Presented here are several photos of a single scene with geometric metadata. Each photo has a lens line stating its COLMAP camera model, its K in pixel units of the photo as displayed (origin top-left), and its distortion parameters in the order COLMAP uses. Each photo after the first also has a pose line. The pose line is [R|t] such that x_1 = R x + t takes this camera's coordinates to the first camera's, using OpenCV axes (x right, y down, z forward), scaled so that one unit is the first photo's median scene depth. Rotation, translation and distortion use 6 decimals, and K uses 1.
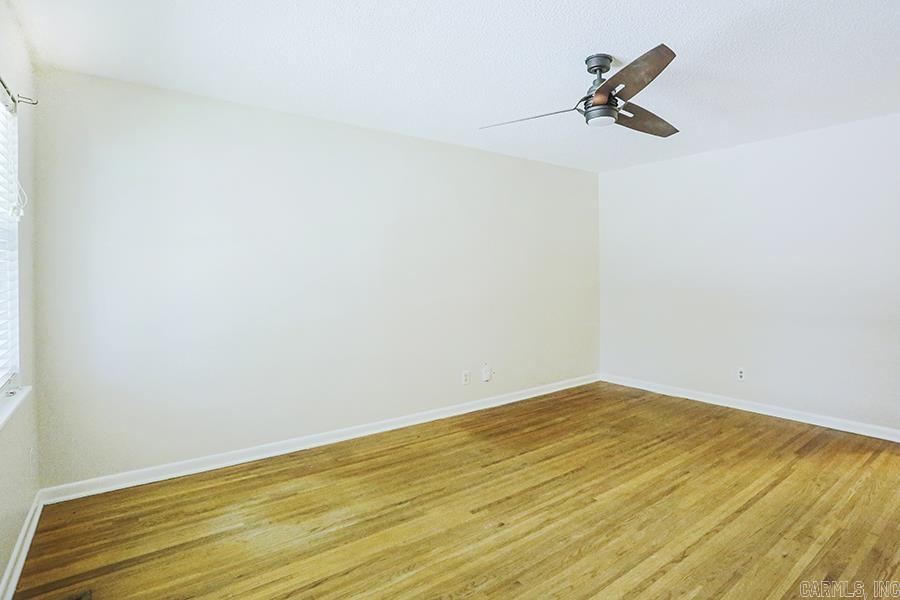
lens RADIAL K [[465.9, 0, 449.1], [0, 465.9, 297.3], [0, 0, 1]] dist [-0.066846, 0.020888]
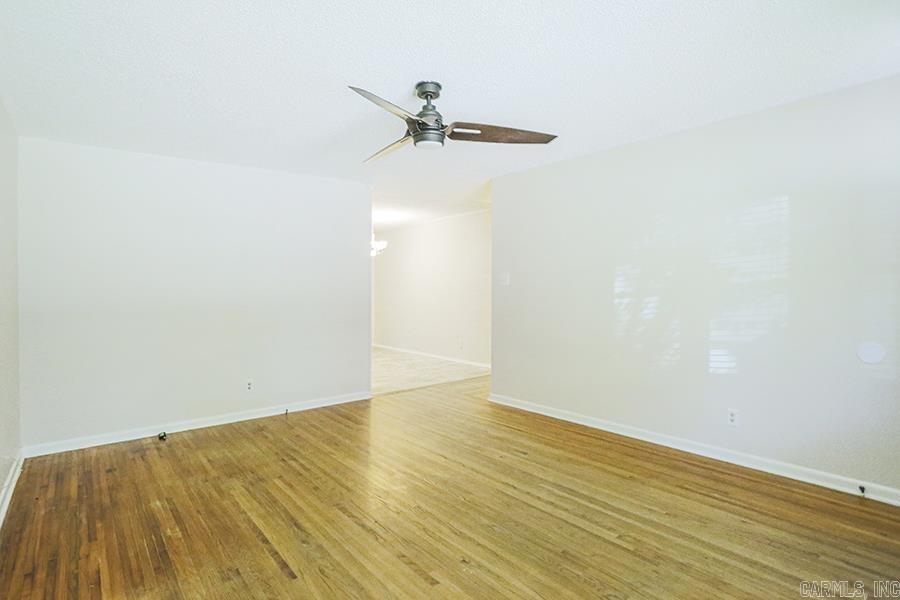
lens RADIAL K [[465.9, 0, 448.9], [0, 465.9, 299.5], [0, 0, 1]] dist [-0.066846, 0.020888]
pose [[-0.048663, -0.023337, 0.998543, -0.501438], [0.065834, 0.997478, 0.026521, -0.030555], [-0.996643, 0.067029, -0.047004, 0.672937]]
